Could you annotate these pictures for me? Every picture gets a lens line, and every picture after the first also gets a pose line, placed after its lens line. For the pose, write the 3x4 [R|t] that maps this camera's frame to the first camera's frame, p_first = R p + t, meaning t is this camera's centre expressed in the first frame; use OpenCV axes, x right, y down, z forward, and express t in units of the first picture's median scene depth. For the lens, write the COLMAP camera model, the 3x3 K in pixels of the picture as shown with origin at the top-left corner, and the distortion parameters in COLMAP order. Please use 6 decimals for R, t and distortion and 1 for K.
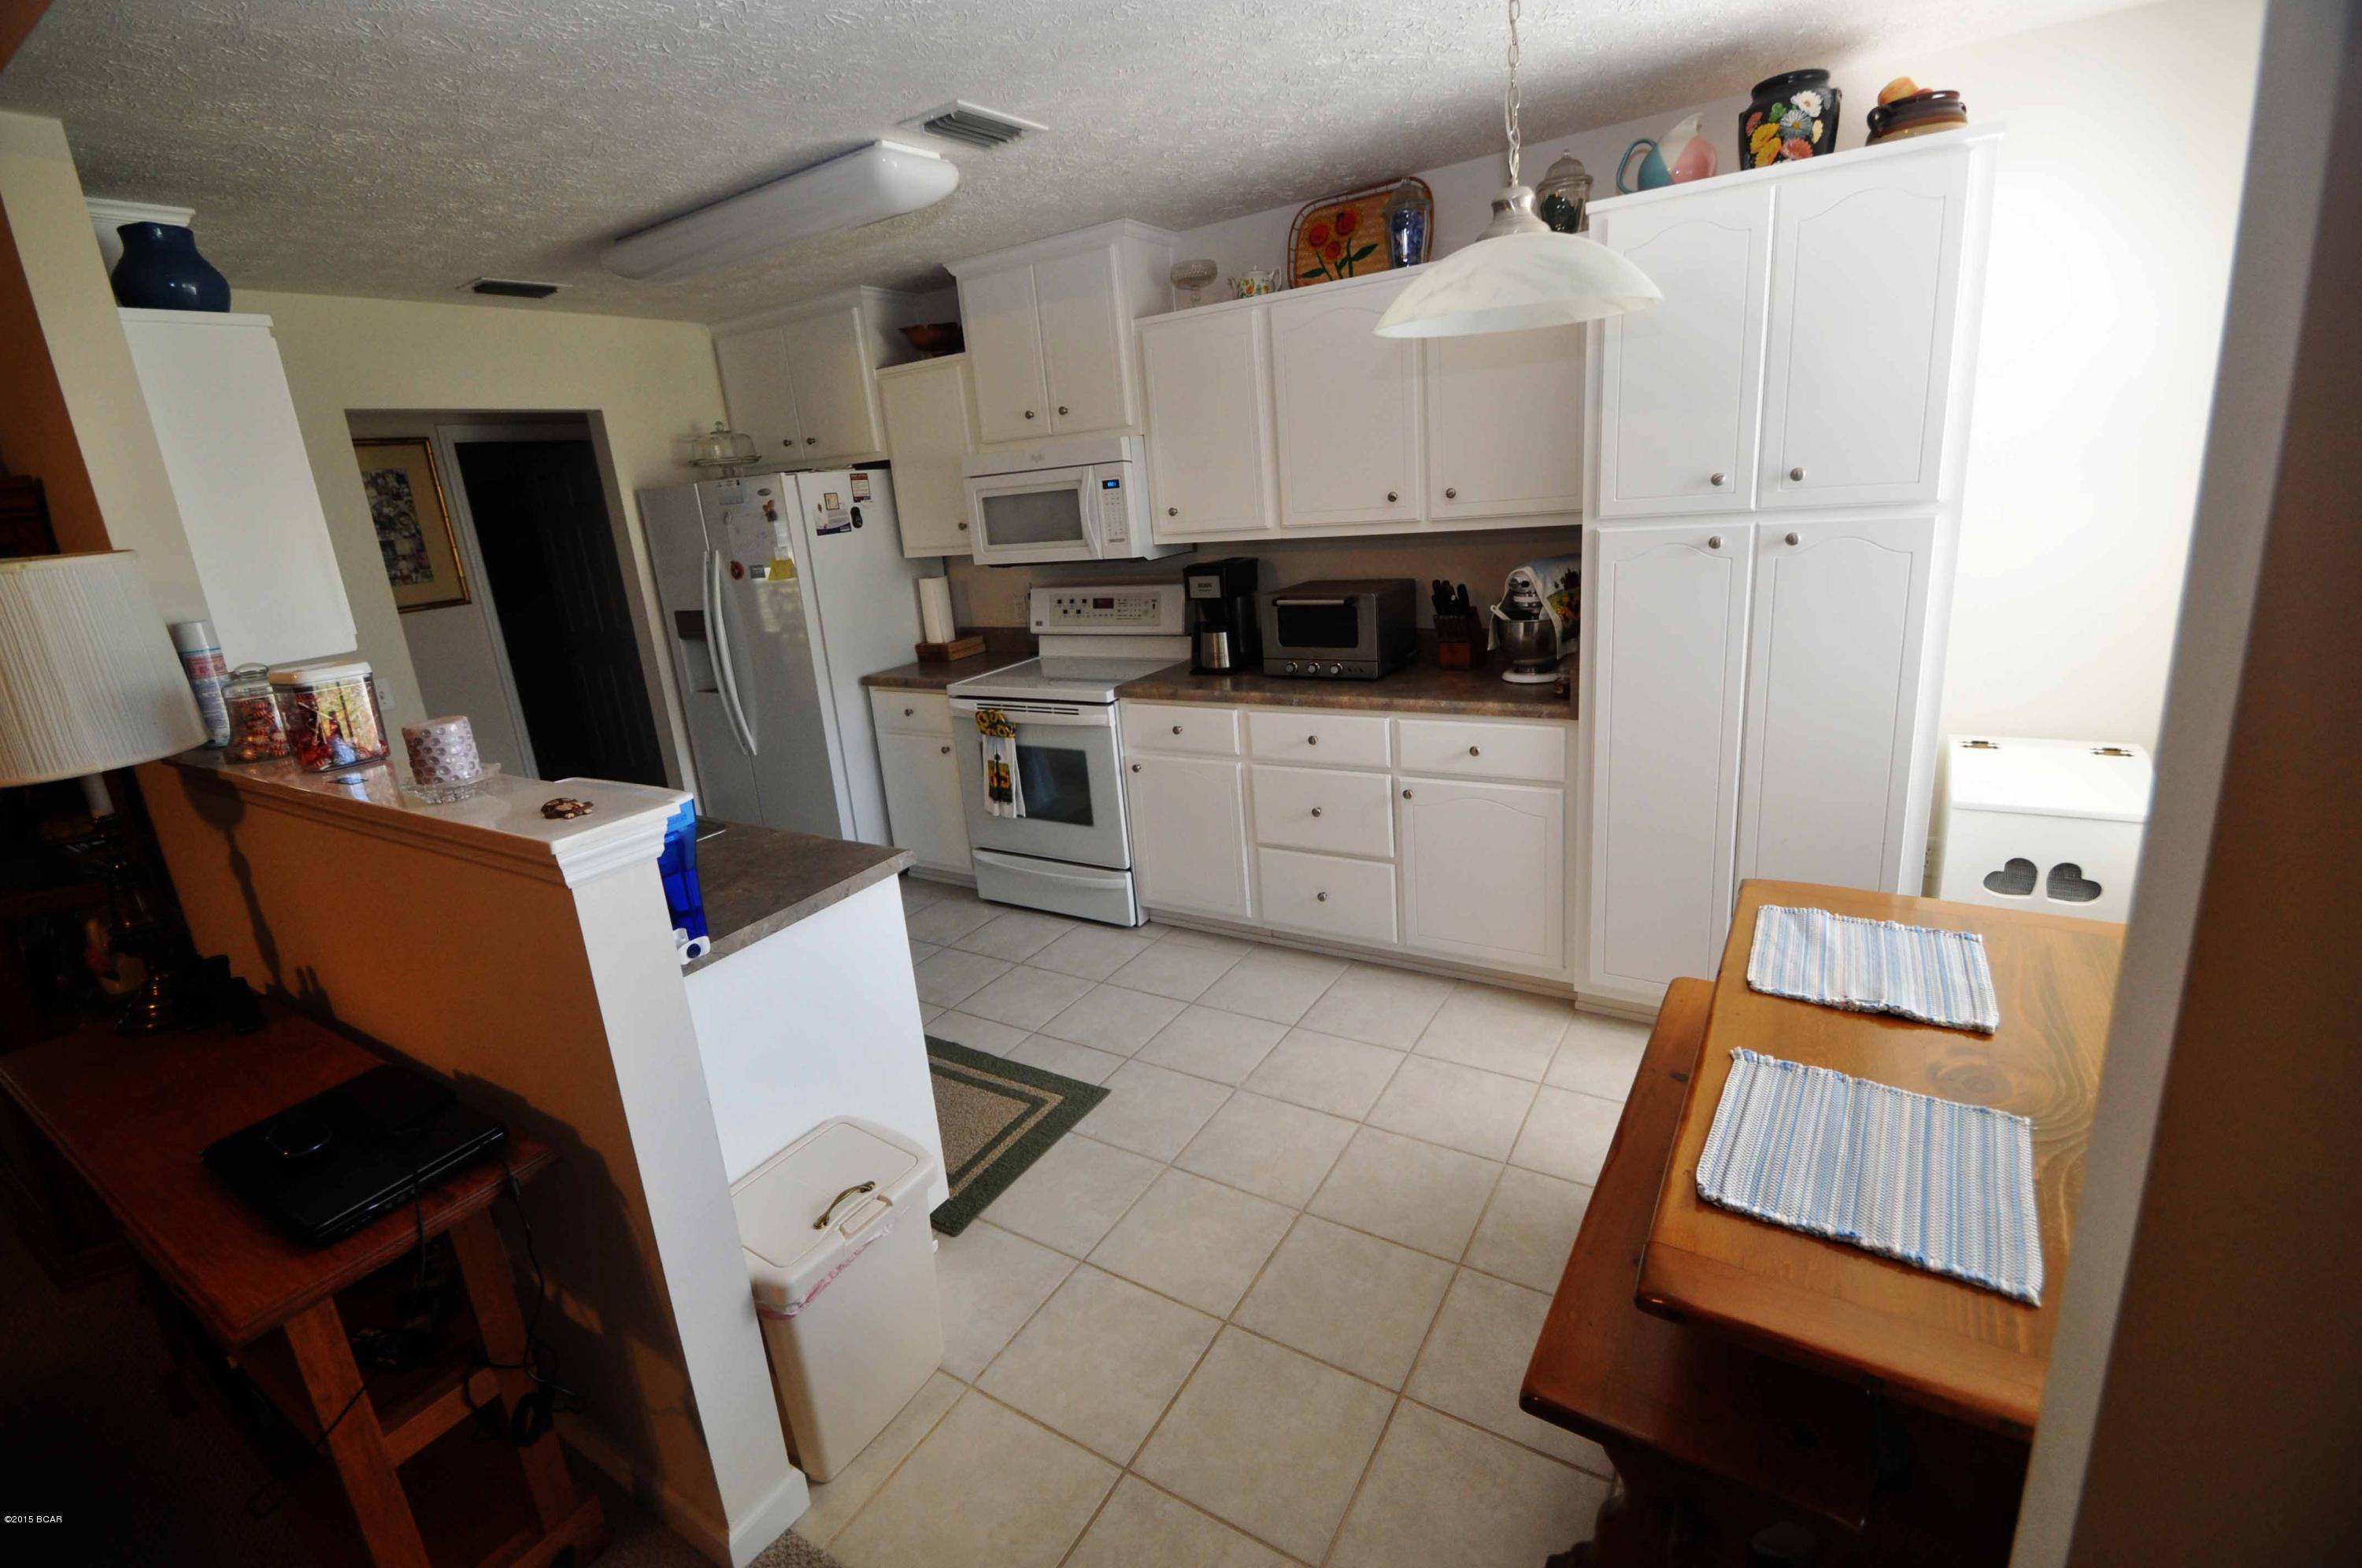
lens RADIAL K [[1033.7, 0, 1152.4], [0, 1033.7, 742.7], [0, 0, 1]] dist [0.028683, -0.029062]
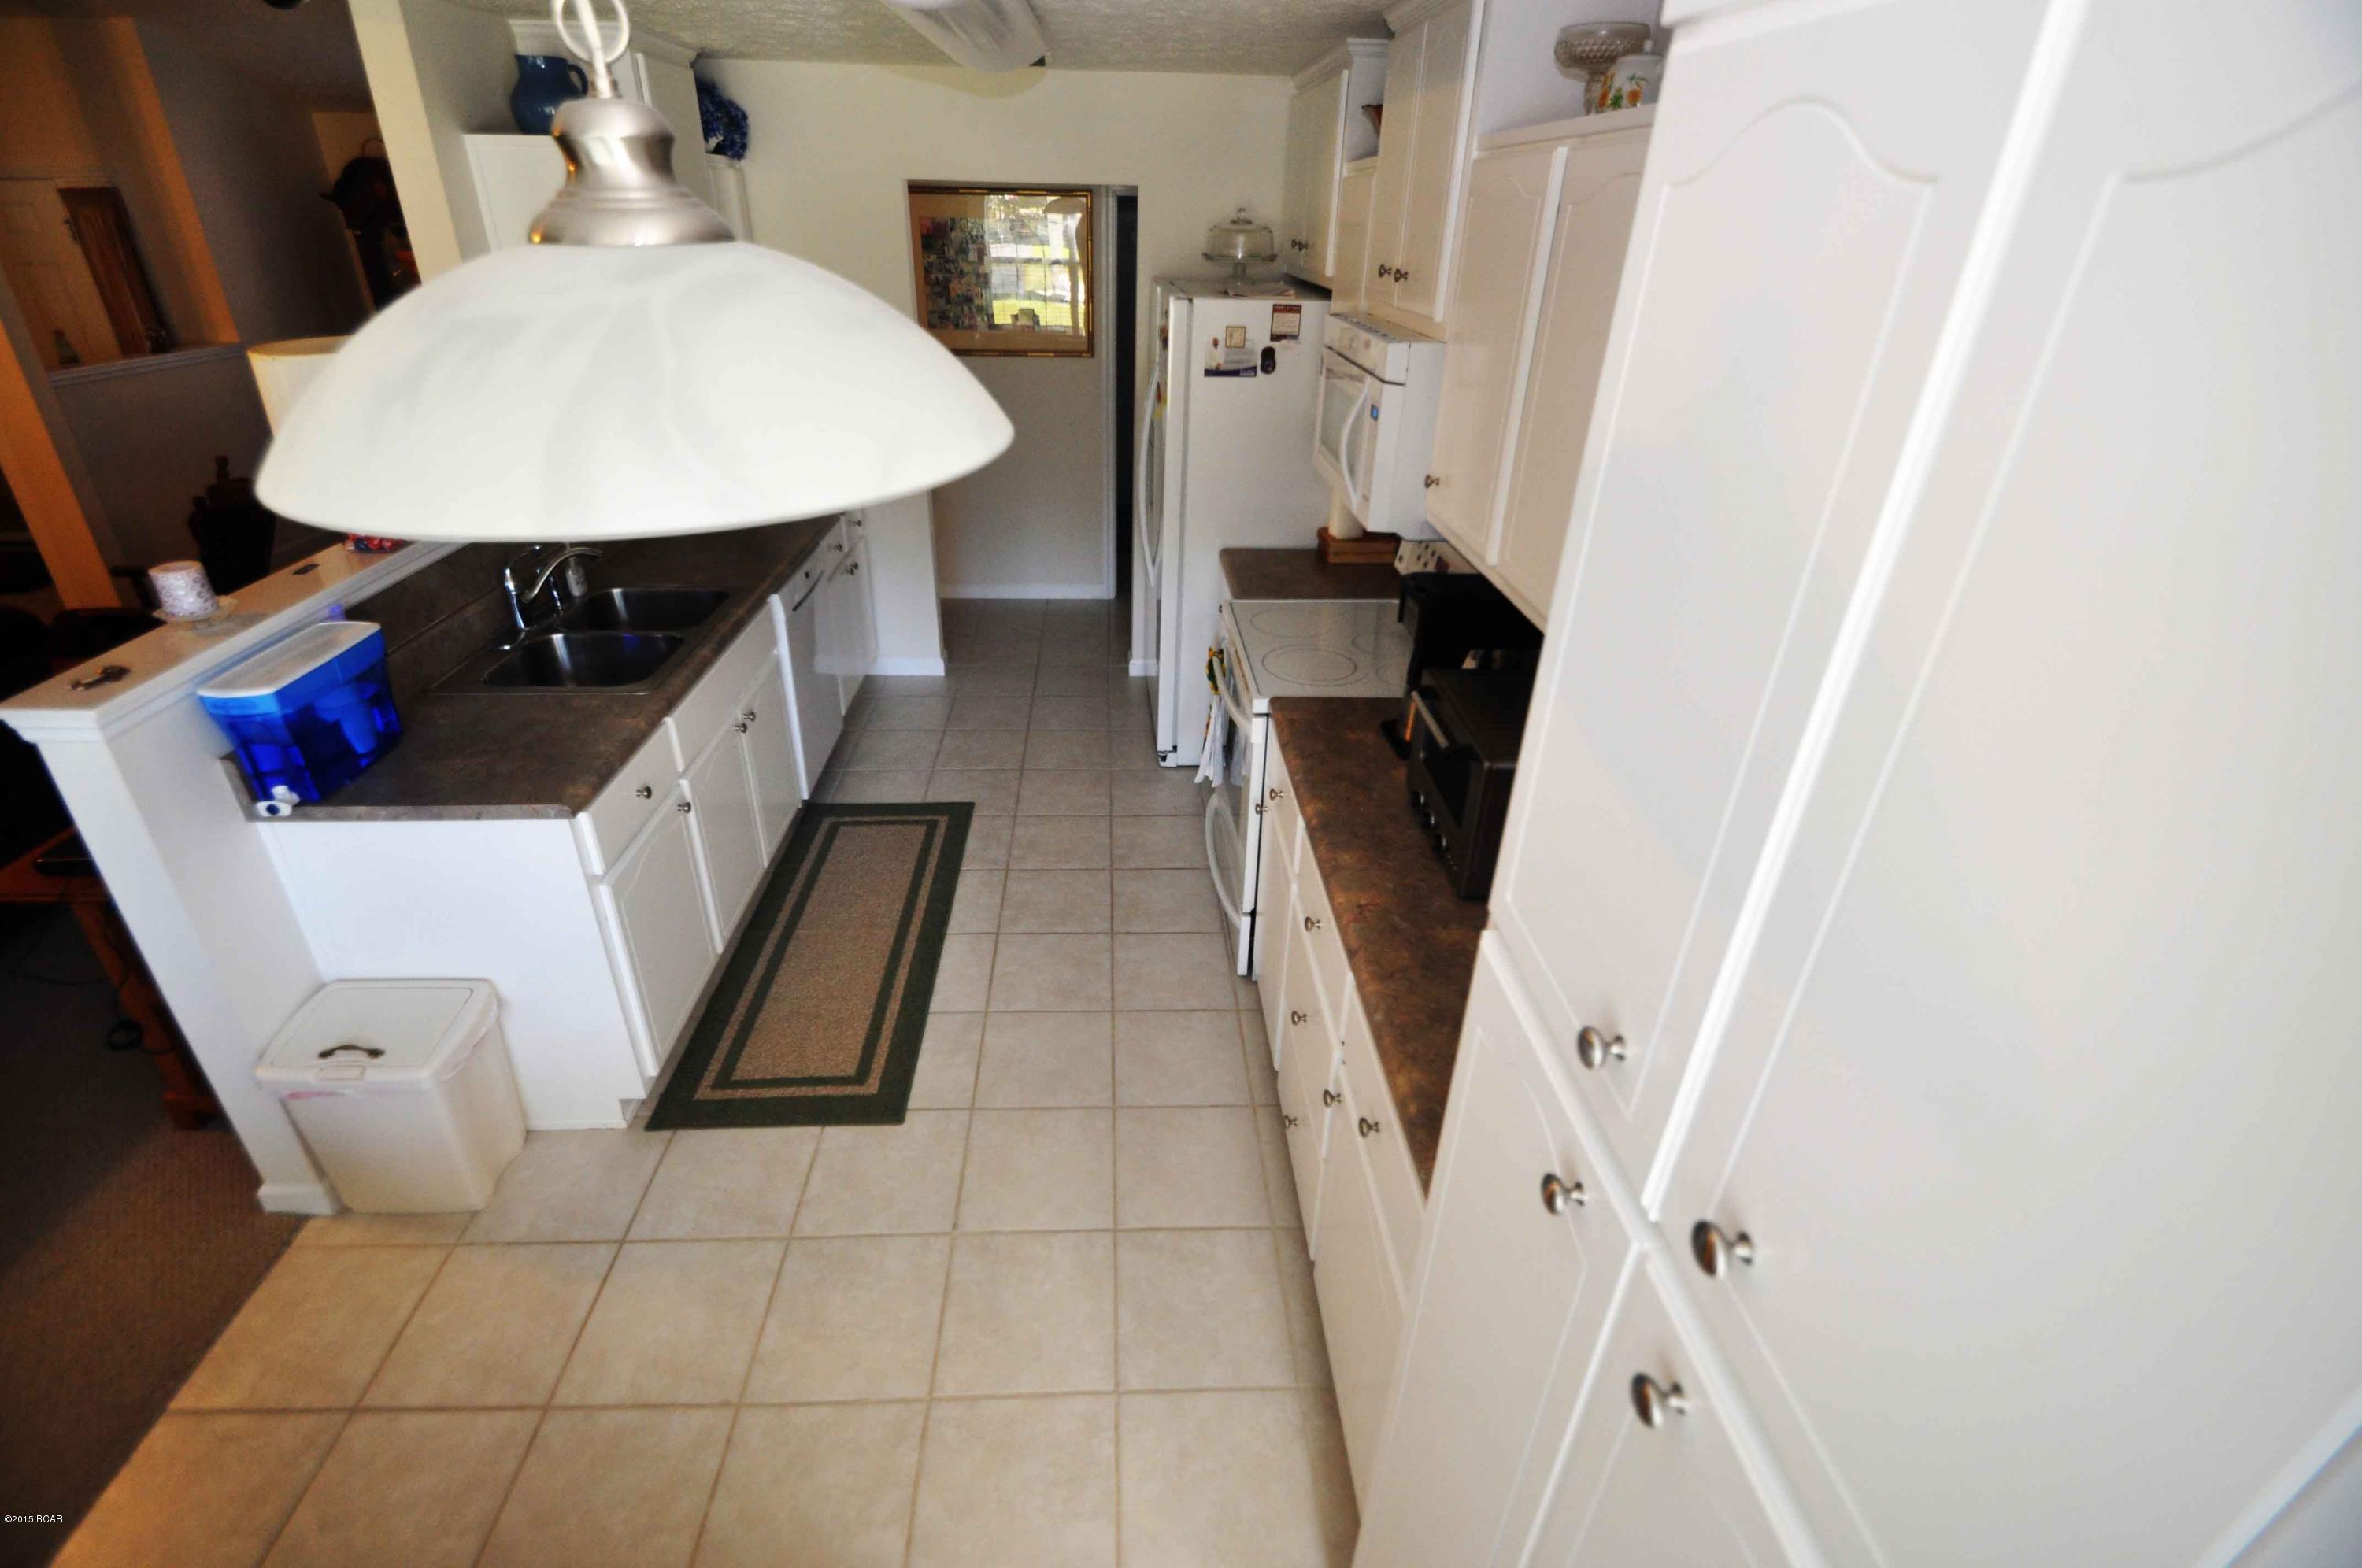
lens RADIAL K [[1033.7, 0, 1152.4], [0, 1033.7, 742.7], [0, 0, 1]] dist [0.028683, -0.029062]
pose [[0.569238, 0.462196, -0.679958, 0.370705], [-0.272234, 0.886332, 0.374571, -0.240087], [0.775794, -0.028112, 0.630359, 0.421067]]
